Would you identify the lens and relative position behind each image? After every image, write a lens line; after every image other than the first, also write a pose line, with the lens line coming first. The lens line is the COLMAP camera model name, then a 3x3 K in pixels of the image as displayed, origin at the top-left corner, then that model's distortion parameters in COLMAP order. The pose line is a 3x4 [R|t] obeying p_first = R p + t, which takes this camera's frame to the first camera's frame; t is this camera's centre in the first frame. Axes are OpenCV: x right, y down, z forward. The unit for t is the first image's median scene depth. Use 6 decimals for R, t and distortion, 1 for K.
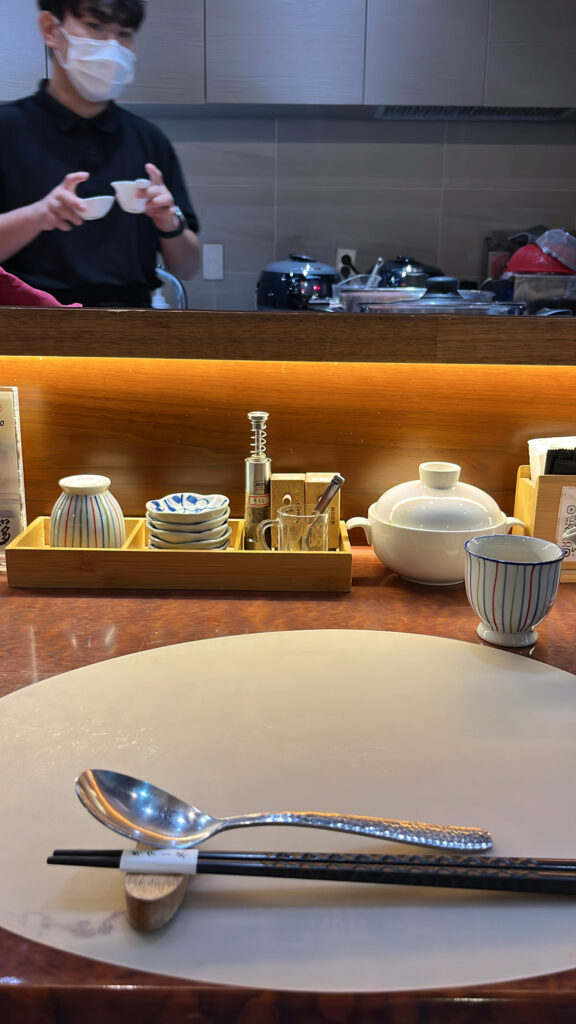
lens RADIAL K [[838.6, 0, 285.1], [0, 838.6, 522.3], [0, 0, 1]] dist [0.025718, -0.056649]
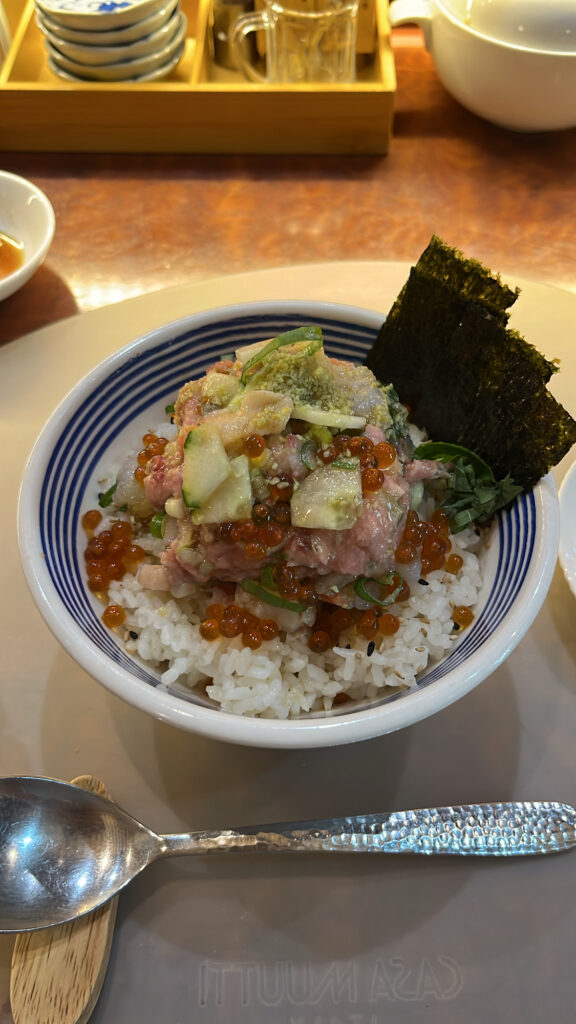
lens RADIAL K [[838.6, 0, 294.3], [0, 838.6, 517.4], [0, 0, 1]] dist [0.025718, -0.056649]
pose [[0.999830, -0.003137, -0.018171, 0.019778], [0.014529, 0.740811, 0.671556, -0.129769], [0.011355, -0.671706, 0.740730, 0.361425]]
